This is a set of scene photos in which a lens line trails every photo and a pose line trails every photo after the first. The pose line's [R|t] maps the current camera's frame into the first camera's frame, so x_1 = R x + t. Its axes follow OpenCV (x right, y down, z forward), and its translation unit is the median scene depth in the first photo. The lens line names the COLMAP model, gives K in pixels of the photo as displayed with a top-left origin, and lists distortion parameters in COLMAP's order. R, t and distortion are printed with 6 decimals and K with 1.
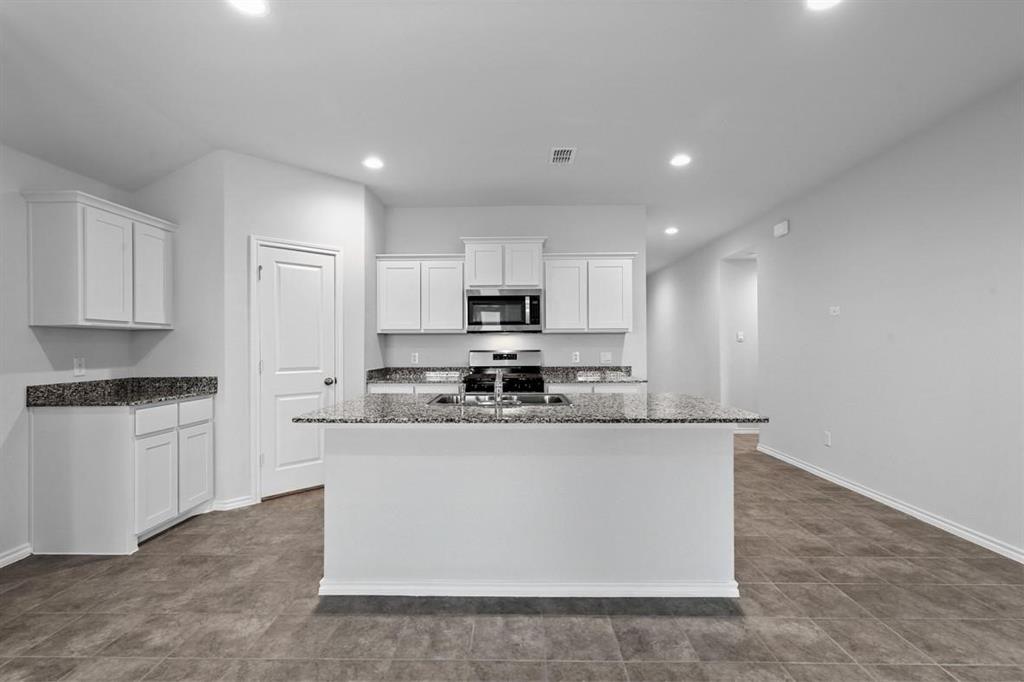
lens RADIAL K [[460.9, 0, 509.9], [0, 460.9, 341.6], [0, 0, 1]] dist [0.000641, -0.000461]
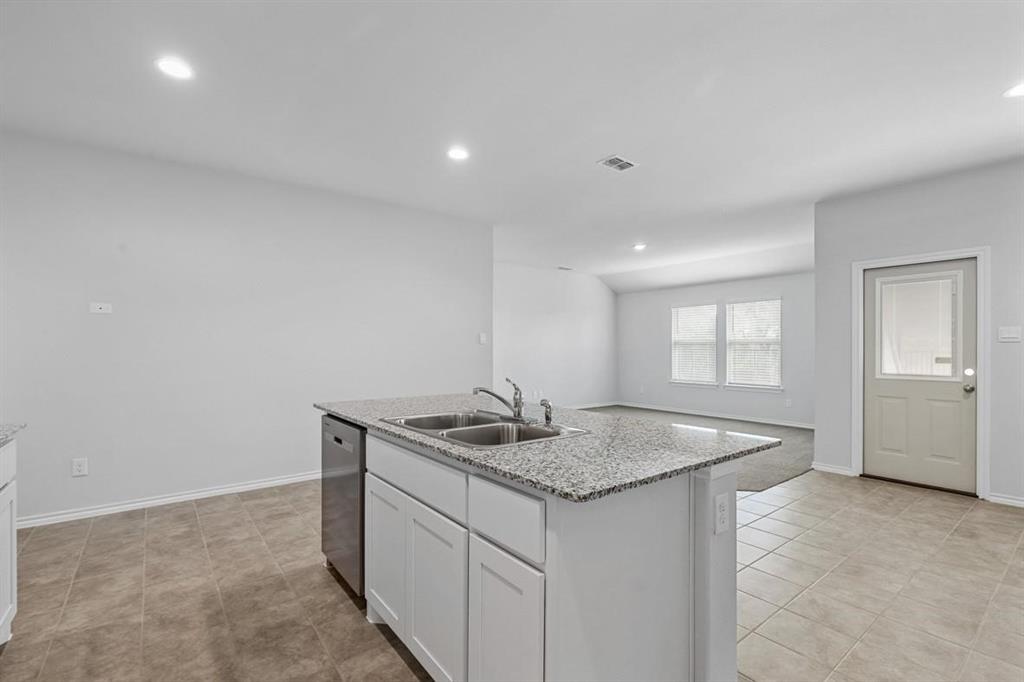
lens RADIAL K [[460.9, 0, 510.6], [0, 460.9, 348.7], [0, 0, 1]] dist [0.000641, -0.000461]
pose [[-0.626263, -0.000398, 0.779612, -0.472854], [-0.004630, 0.999984, -0.003208, 0.006755], [-0.779598, -0.005619, -0.626255, 1.106011]]
